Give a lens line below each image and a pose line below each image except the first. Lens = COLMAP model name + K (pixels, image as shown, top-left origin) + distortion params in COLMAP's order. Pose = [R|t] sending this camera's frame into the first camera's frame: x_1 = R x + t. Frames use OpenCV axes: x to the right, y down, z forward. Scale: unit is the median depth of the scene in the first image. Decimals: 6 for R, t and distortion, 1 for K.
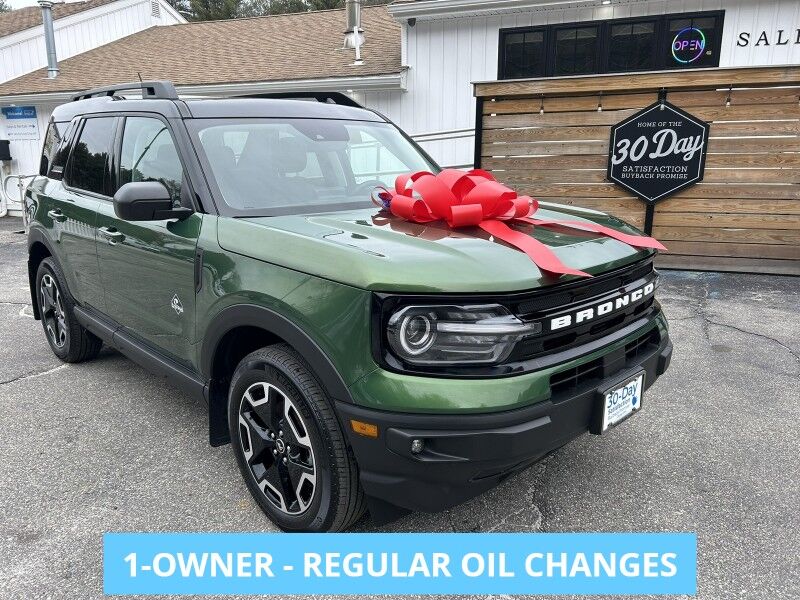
lens RADIAL K [[610.5, 0, 394.6], [0, 610.5, 303.9], [0, 0, 1]] dist [0.045634, -0.048295]
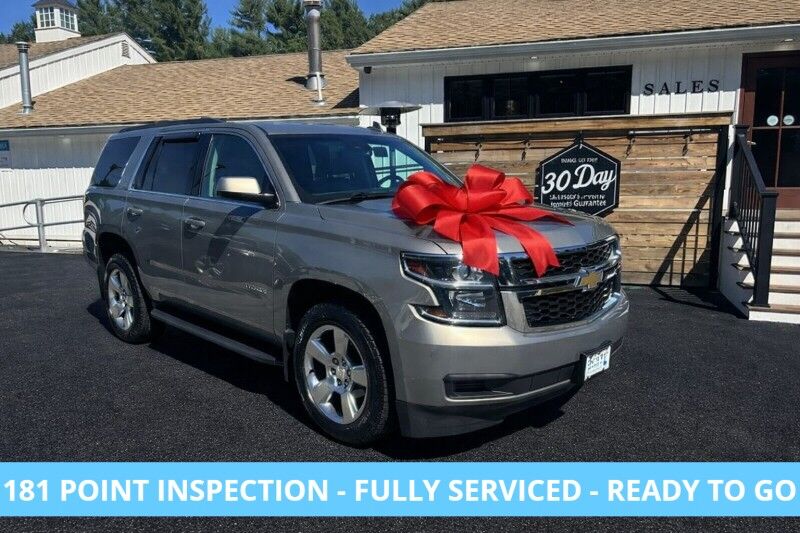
lens RADIAL K [[614.5, 0, 397.0], [0, 614.5, 266.0], [0, 0, 1]] dist [0.058327, -0.059034]
pose [[0.997544, -0.010678, 0.069226, -0.001754], [0.017856, 0.994426, -0.103913, 0.025361], [-0.067730, 0.104894, 0.992174, -0.126119]]
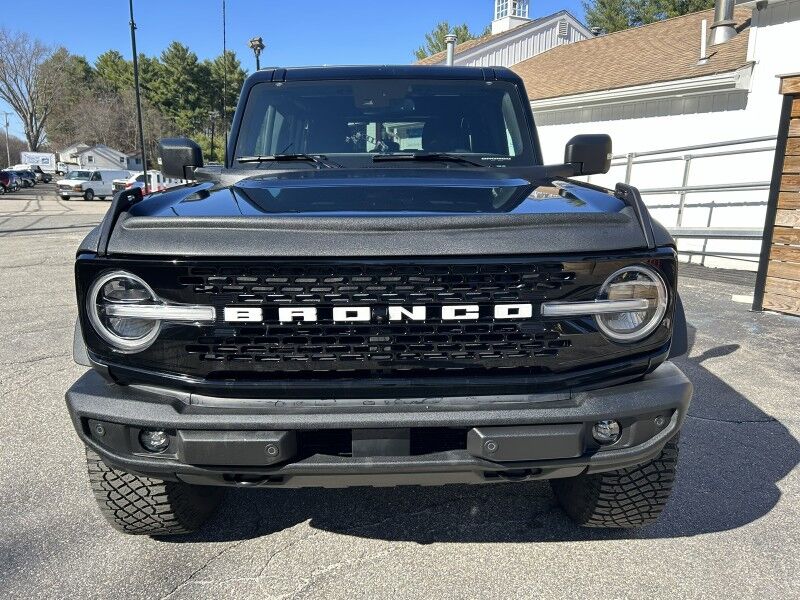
lens RADIAL K [[610.5, 0, 403.9], [0, 610.5, 302.4], [0, 0, 1]] dist [0.045634, -0.048295]
pose [[0.759756, 0.148590, -0.633002, 0.319982], [-0.163782, 0.985881, 0.034847, -0.040226], [0.629243, 0.077200, 0.773365, 0.157135]]
